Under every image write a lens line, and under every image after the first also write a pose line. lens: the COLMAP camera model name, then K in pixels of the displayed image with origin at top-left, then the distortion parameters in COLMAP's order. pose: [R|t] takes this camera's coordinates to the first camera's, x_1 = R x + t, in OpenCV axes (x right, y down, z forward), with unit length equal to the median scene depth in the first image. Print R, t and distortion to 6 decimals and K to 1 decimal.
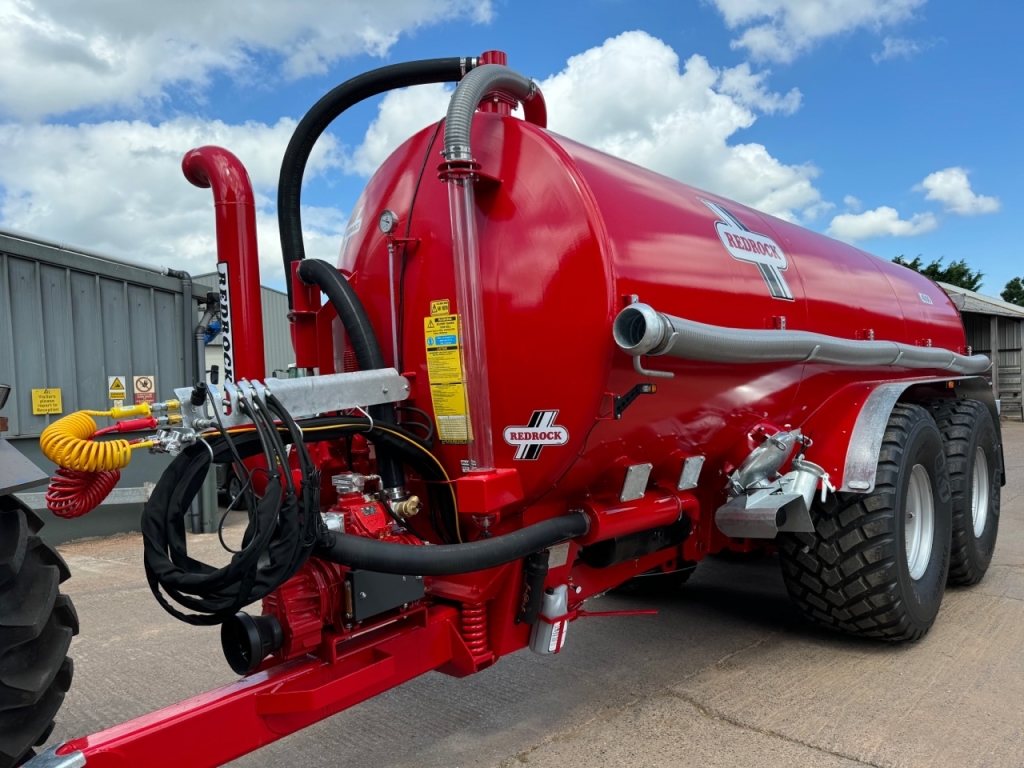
lens RADIAL K [[795.7, 0, 565.5], [0, 795.7, 391.7], [0, 0, 1]] dist [0.097191, -0.110820]
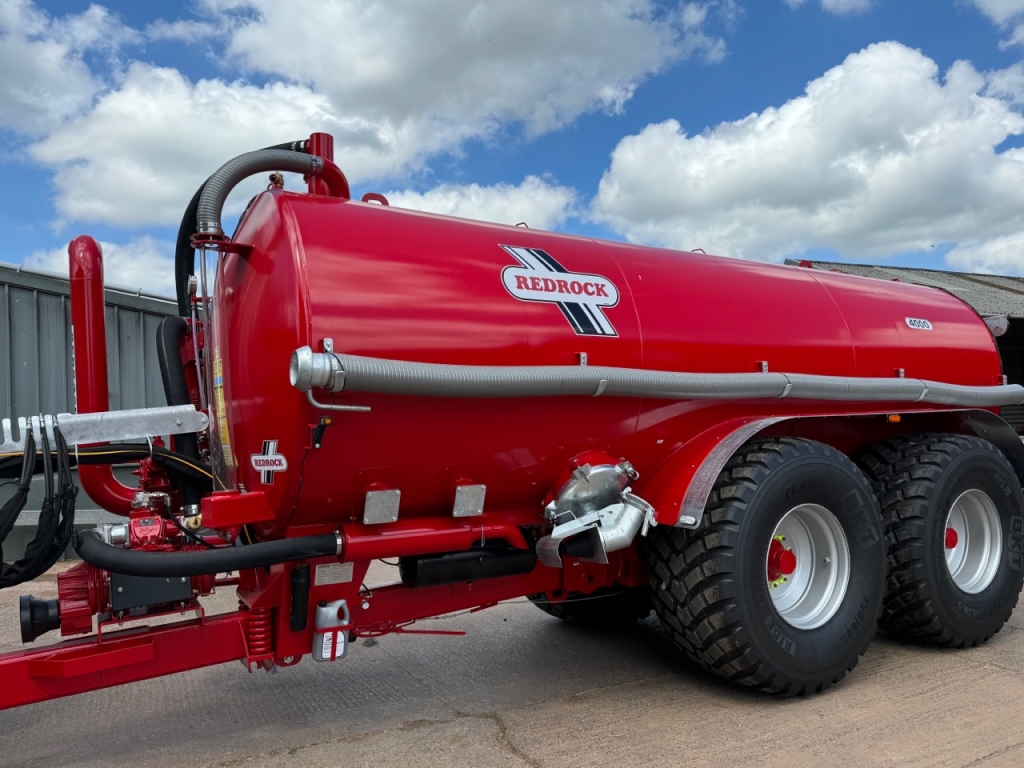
lens RADIAL K [[799.0, 0, 567.5], [0, 799.0, 379.9], [0, 0, 1]] dist [0.107250, -0.141195]
pose [[0.948209, -0.016212, -0.317235, 0.698706], [-0.002499, 0.998285, -0.058486, 0.003032], [0.317639, 0.056249, 0.946542, 0.021351]]
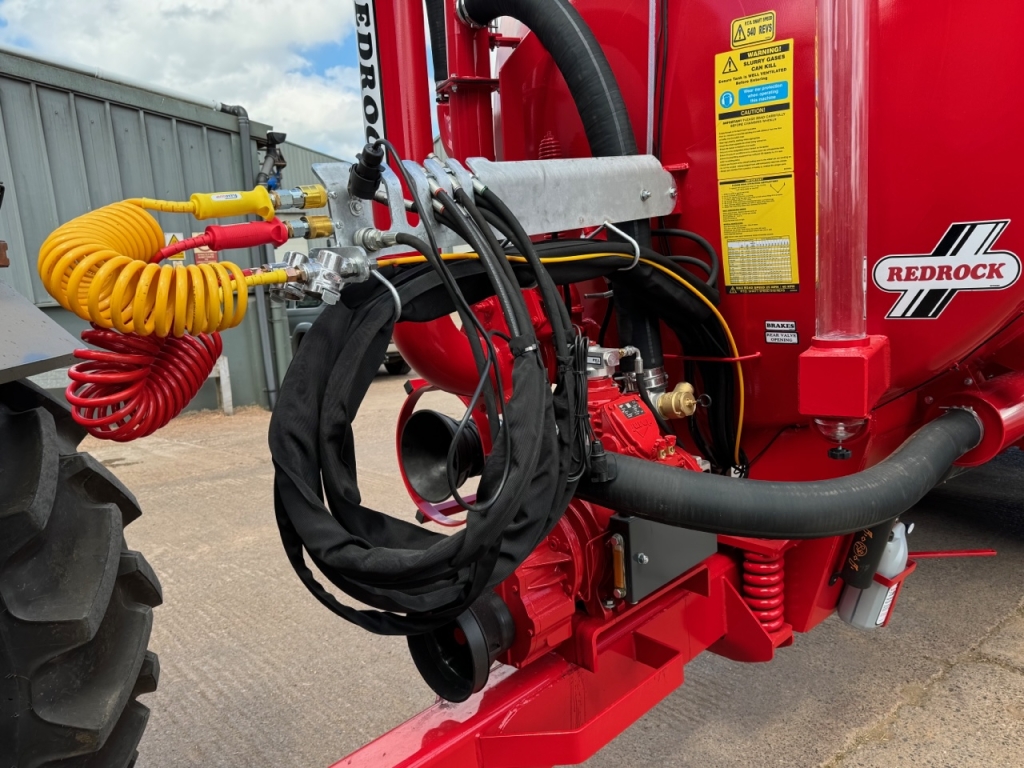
lens RADIAL K [[773.4, 0, 541.3], [0, 773.4, 390.4], [0, 0, 1]] dist [0.089475, -0.122737]
pose [[0.997650, -0.000254, -0.068517, -0.252644], [0.010946, 0.987739, 0.155732, 0.045630], [0.067637, -0.156116, 0.985420, 0.425534]]
